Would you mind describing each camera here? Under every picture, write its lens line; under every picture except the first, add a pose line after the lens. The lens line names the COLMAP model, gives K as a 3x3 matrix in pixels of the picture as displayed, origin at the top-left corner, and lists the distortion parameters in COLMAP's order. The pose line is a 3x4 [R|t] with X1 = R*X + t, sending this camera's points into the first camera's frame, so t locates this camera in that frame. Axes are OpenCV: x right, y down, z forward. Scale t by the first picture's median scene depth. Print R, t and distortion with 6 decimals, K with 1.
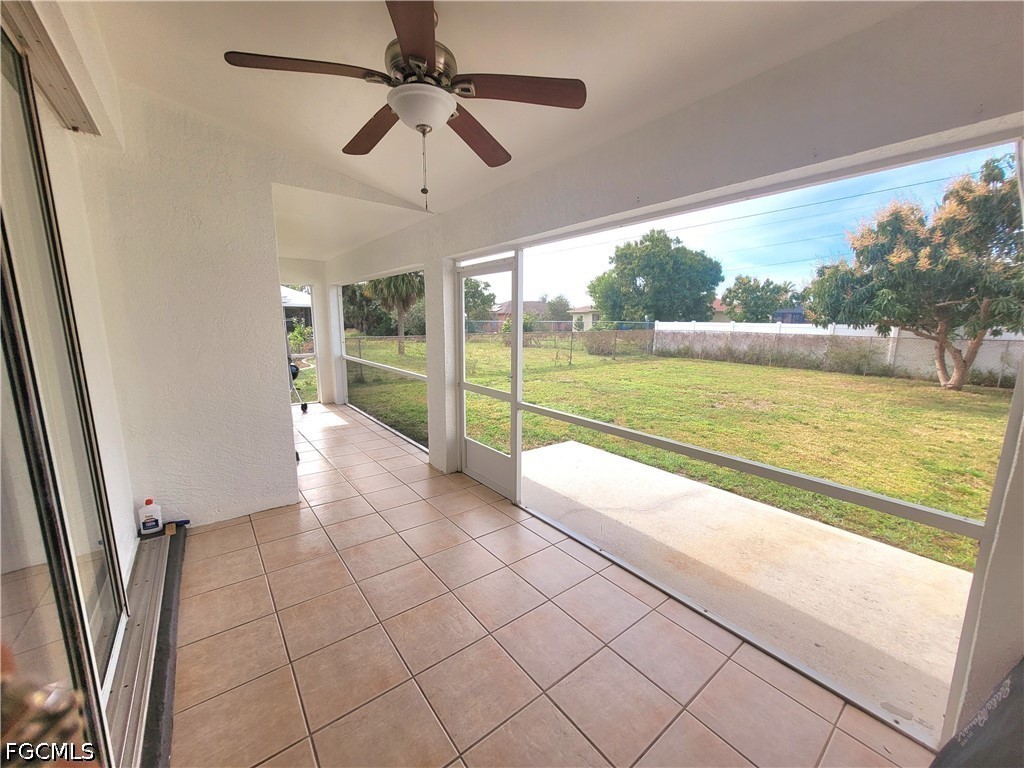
lens RADIAL K [[399.8, 0, 523.7], [0, 399.8, 389.0], [0, 0, 1]] dist [-0.001556, -0.000564]
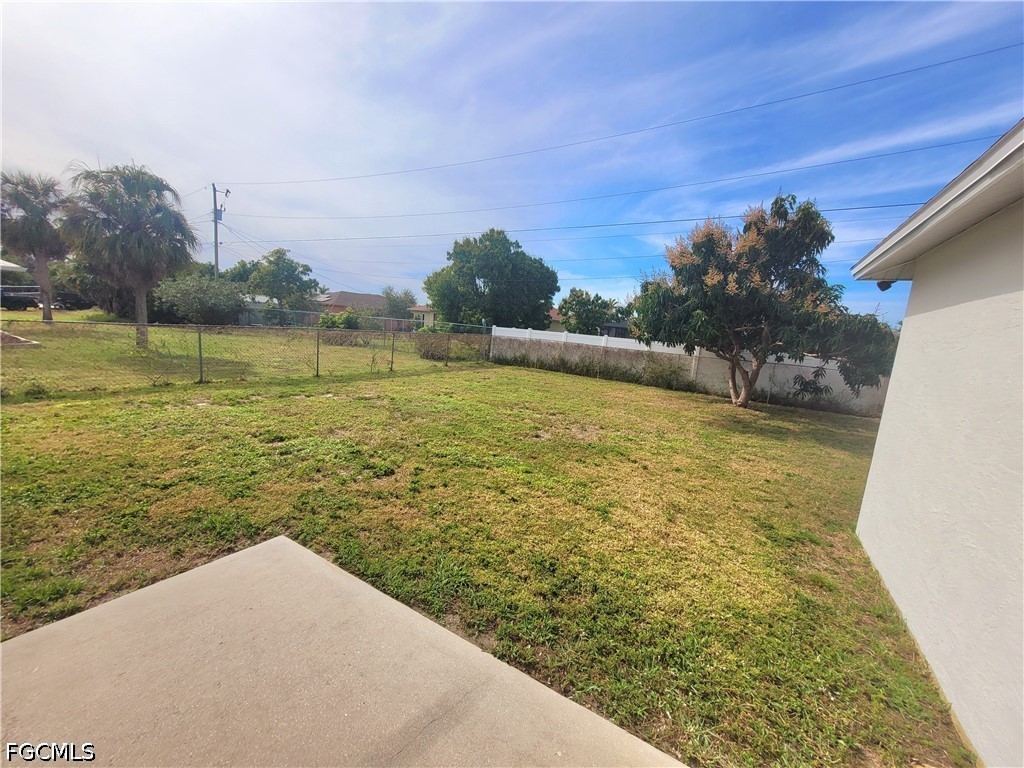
lens RADIAL K [[399.8, 0, 523.7], [0, 399.8, 389.0], [0, 0, 1]] dist [-0.001556, -0.000564]
pose [[0.932373, 0.012660, 0.361276, 0.078910], [-0.012372, 0.999919, -0.003109, -0.025584], [-0.361286, -0.001571, 0.932454, 0.128832]]
